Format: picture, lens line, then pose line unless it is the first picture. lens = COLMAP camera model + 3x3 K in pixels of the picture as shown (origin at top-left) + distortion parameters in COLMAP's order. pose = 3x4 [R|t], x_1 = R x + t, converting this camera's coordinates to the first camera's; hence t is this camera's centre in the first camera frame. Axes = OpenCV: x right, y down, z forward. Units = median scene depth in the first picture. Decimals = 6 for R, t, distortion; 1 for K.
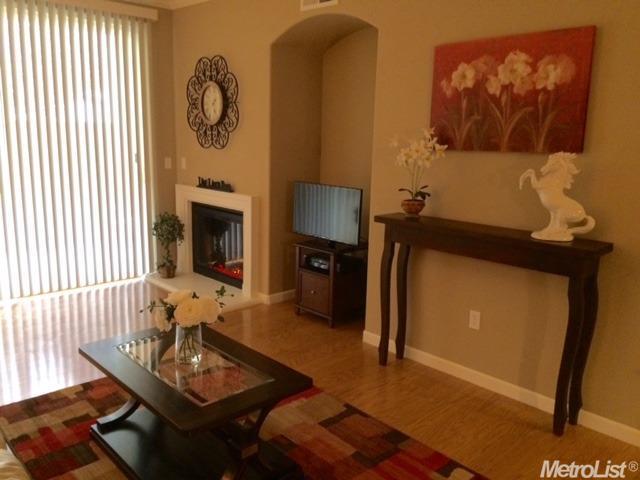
lens RADIAL K [[541.7, 0, 317.9], [0, 541.7, 242.3], [0, 0, 1]] dist [0.068829, -0.074641]
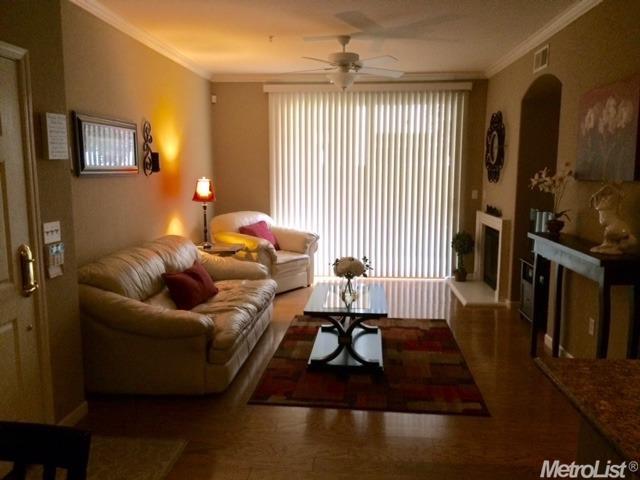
lens RADIAL K [[541.7, 0, 318.3], [0, 541.7, 239.2], [0, 0, 1]] dist [0.068829, -0.074641]
pose [[0.663451, 0.072914, -0.744658, 0.599392], [-0.132310, 0.990989, -0.020848, 0.049222], [0.736428, 0.112357, 0.667120, -0.169218]]
